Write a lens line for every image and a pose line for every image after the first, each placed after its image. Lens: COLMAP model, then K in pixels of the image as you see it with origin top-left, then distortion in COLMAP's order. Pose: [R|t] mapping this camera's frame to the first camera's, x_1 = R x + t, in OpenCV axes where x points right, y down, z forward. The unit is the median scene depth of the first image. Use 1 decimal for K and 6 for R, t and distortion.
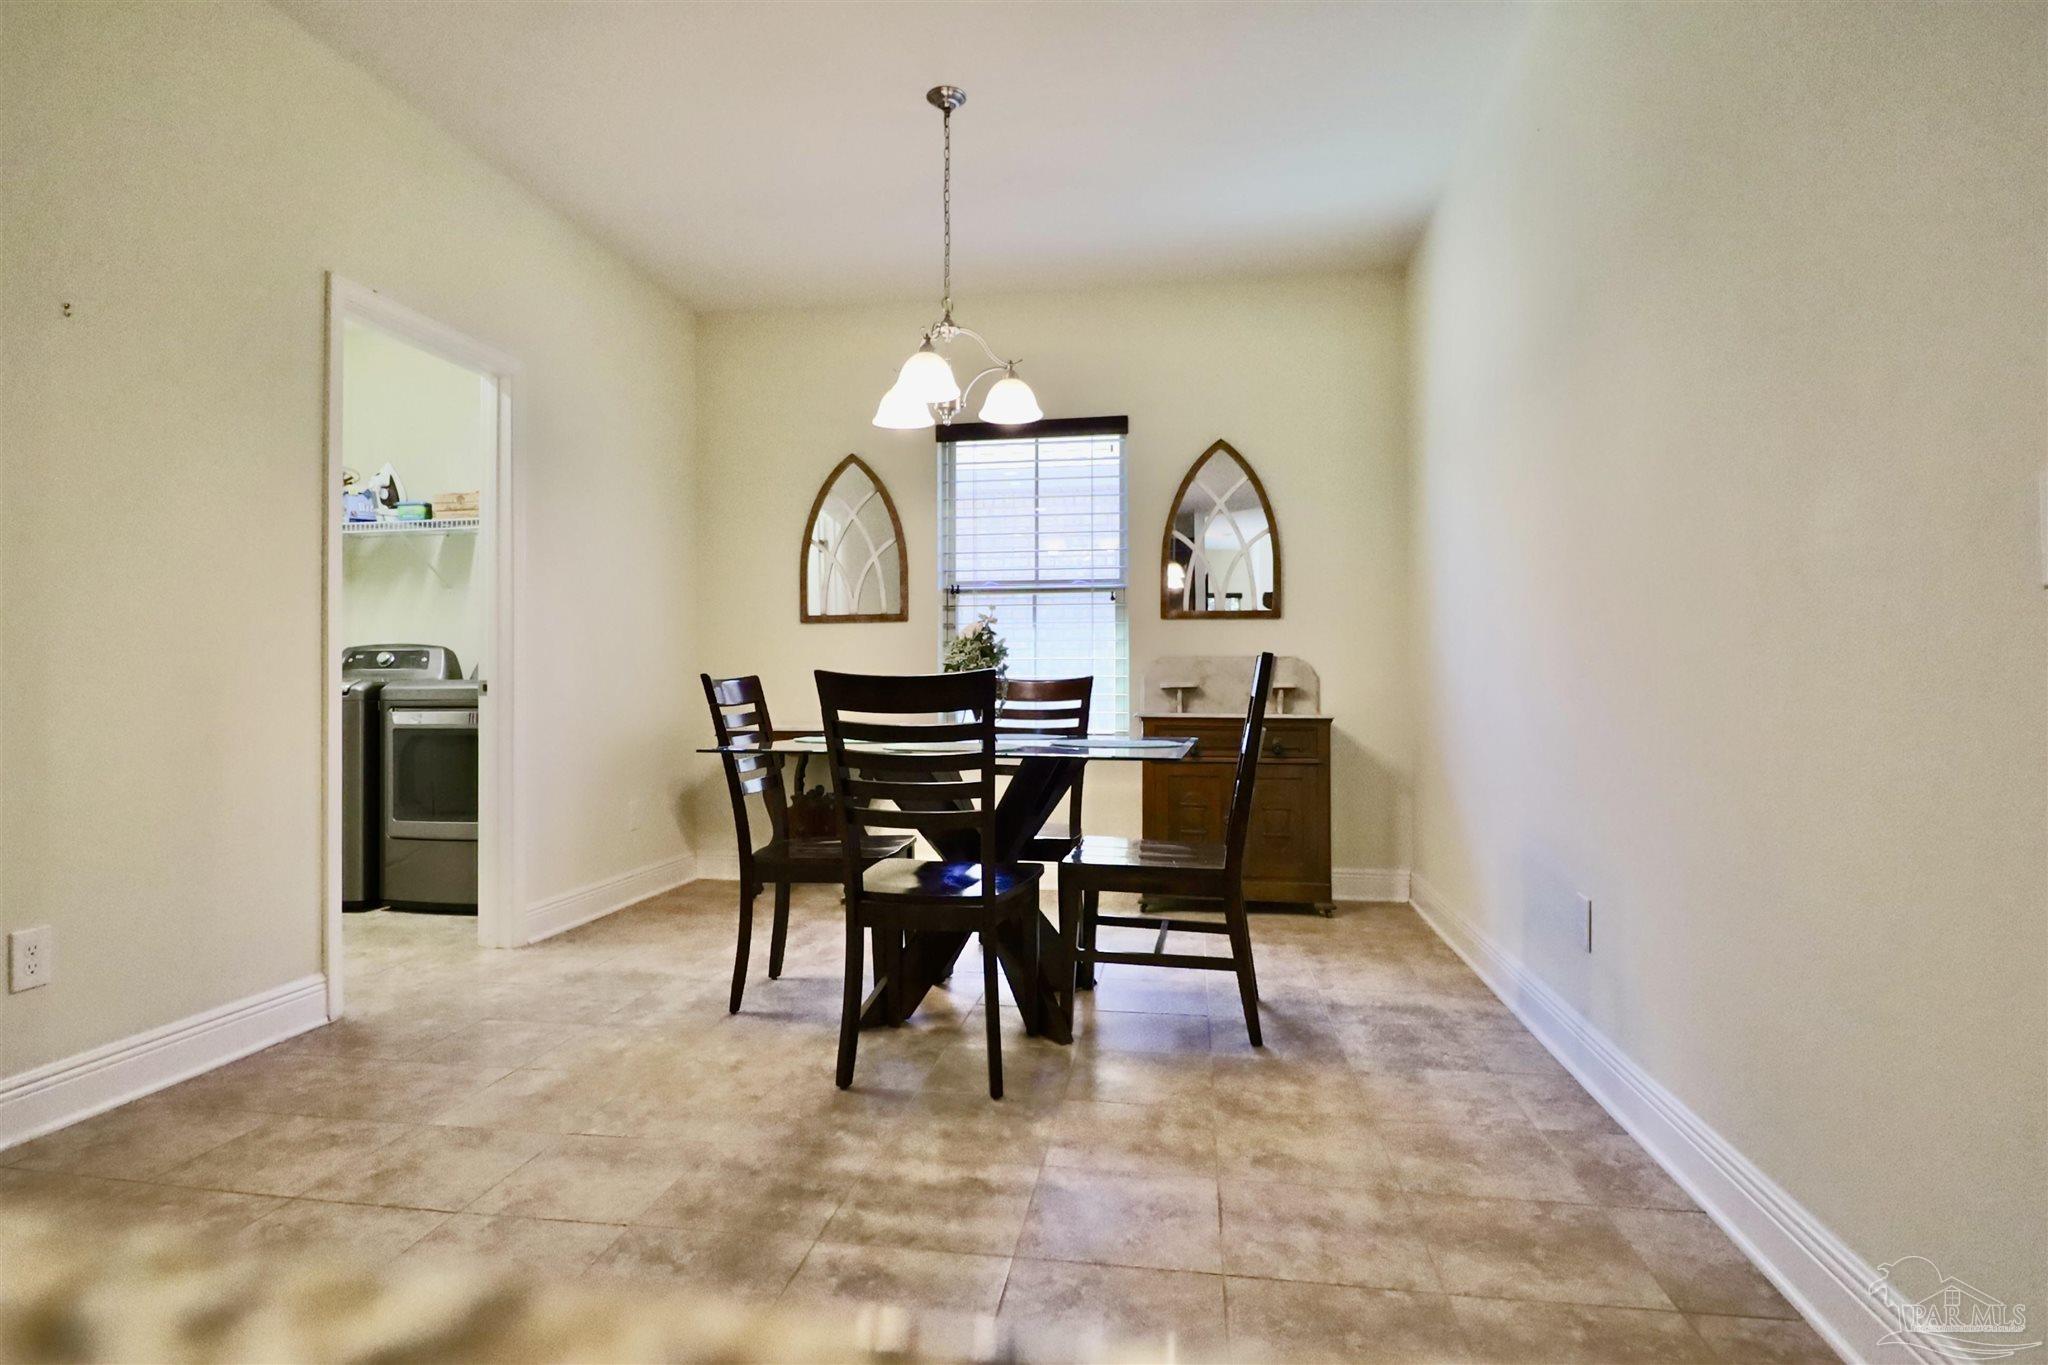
lens RADIAL K [[1064.3, 0, 1013.4], [0, 1064.3, 661.8], [0, 0, 1]] dist [0.002546, -0.014825]
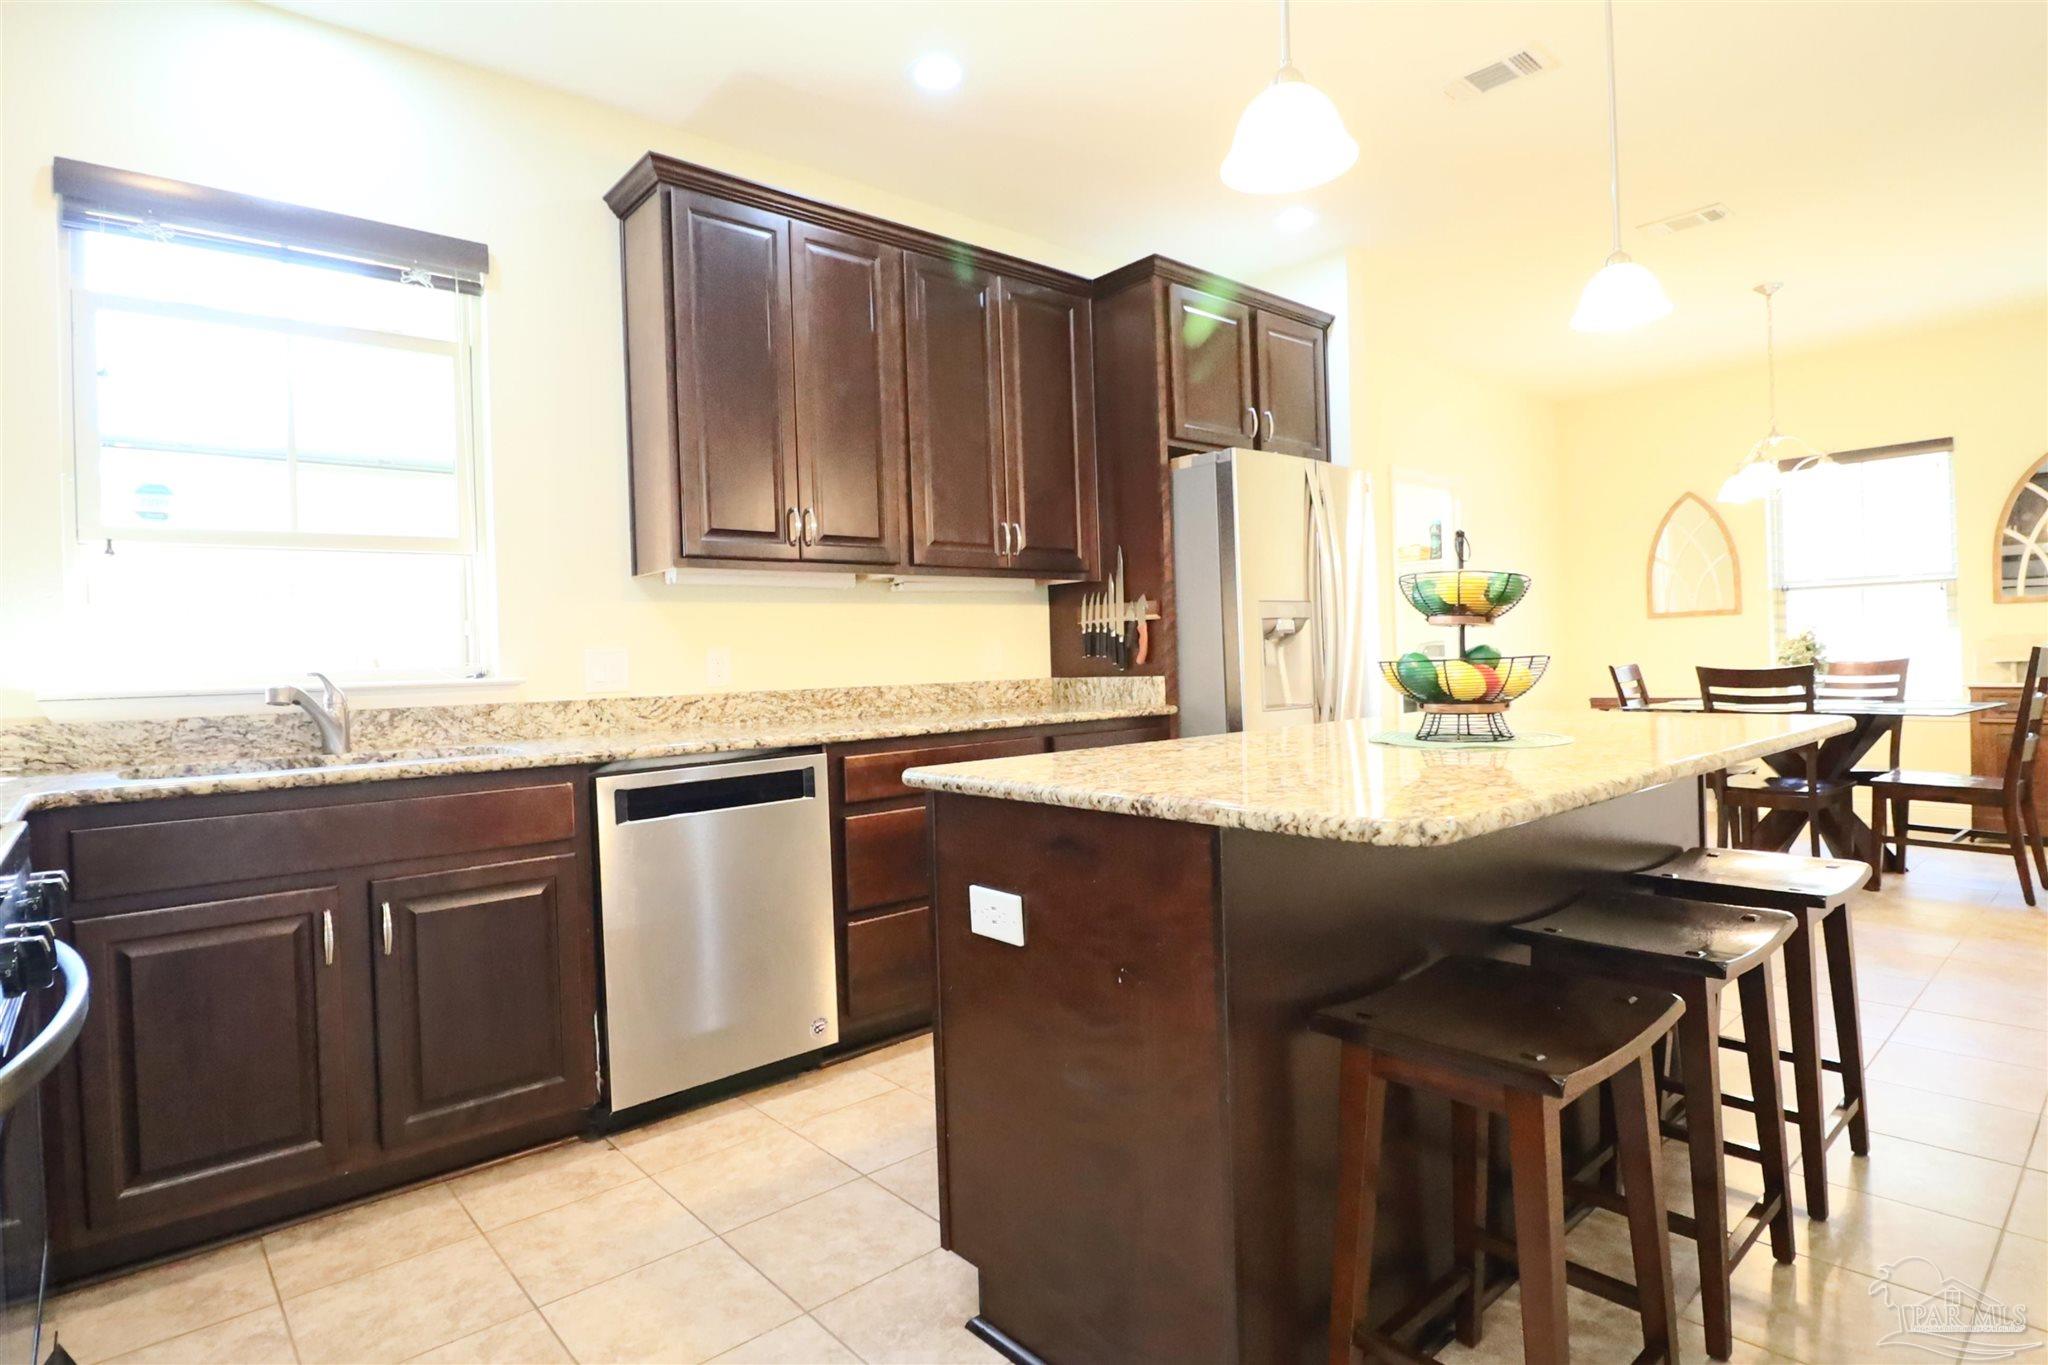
lens RADIAL K [[1064.3, 0, 1013.4], [0, 1064.3, 661.8], [0, 0, 1]] dist [0.002546, -0.014825]
pose [[0.773795, -0.019521, -0.633135, 0.045291], [0.040526, 0.999003, 0.018729, -0.053067], [0.632138, -0.040151, 0.773815, -0.779658]]
